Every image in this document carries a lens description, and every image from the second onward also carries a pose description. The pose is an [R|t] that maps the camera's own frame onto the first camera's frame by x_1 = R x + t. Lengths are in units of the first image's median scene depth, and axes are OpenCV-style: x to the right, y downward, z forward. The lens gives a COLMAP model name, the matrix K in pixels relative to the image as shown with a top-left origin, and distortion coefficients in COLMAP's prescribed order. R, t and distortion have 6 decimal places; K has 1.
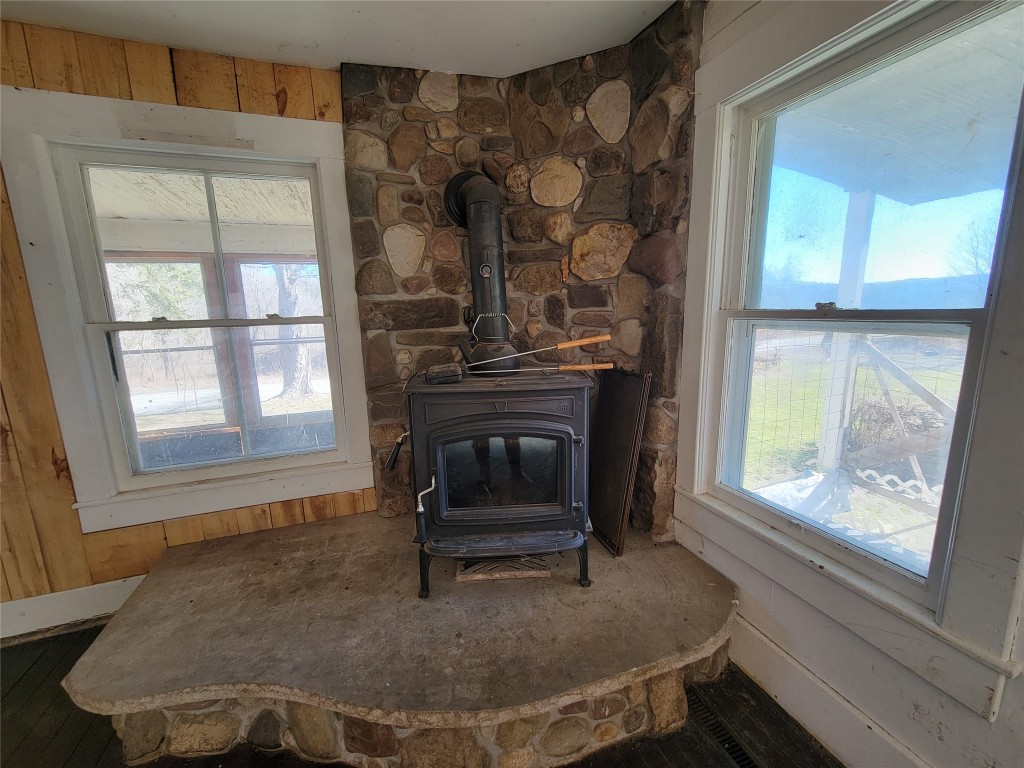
lens RADIAL K [[414.9, 0, 512.0], [0, 414.9, 384.0], [0, 0, 1]] dist [-0.003728, -0.000159]
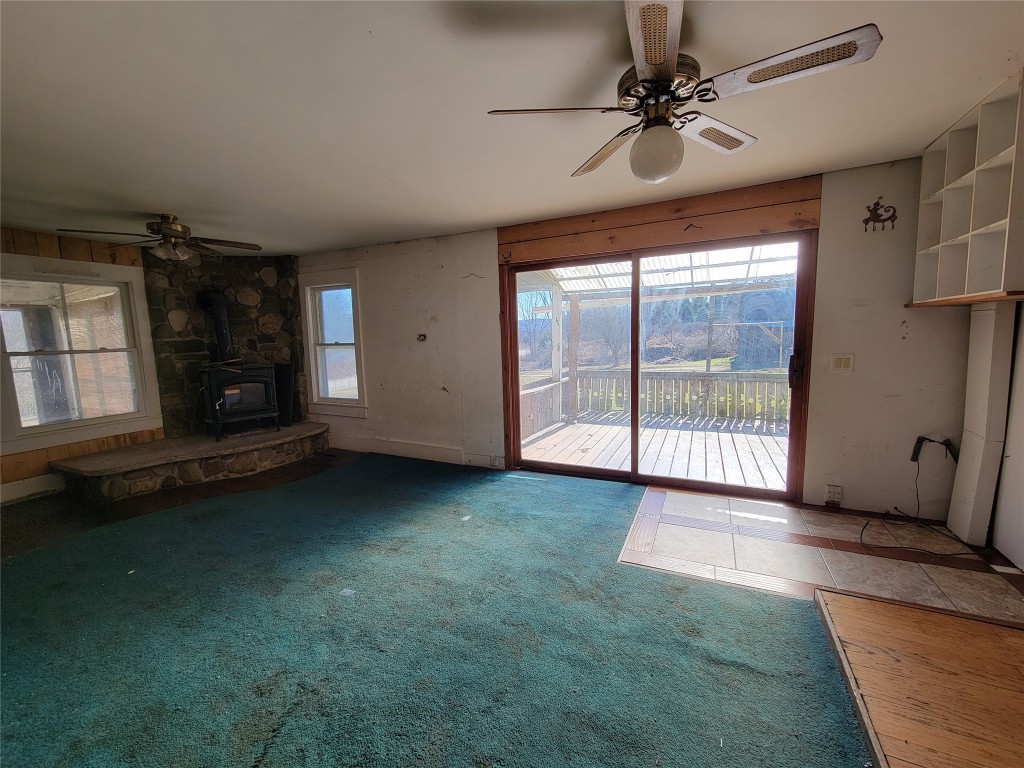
lens RADIAL K [[414.9, 0, 512.0], [0, 414.9, 384.0], [0, 0, 1]] dist [-0.003728, -0.000159]
pose [[0.720832, -0.075480, 0.688987, -0.565795], [0.131670, 0.990863, -0.029205, 0.379287], [-0.680488, 0.111771, 0.724185, -2.070973]]
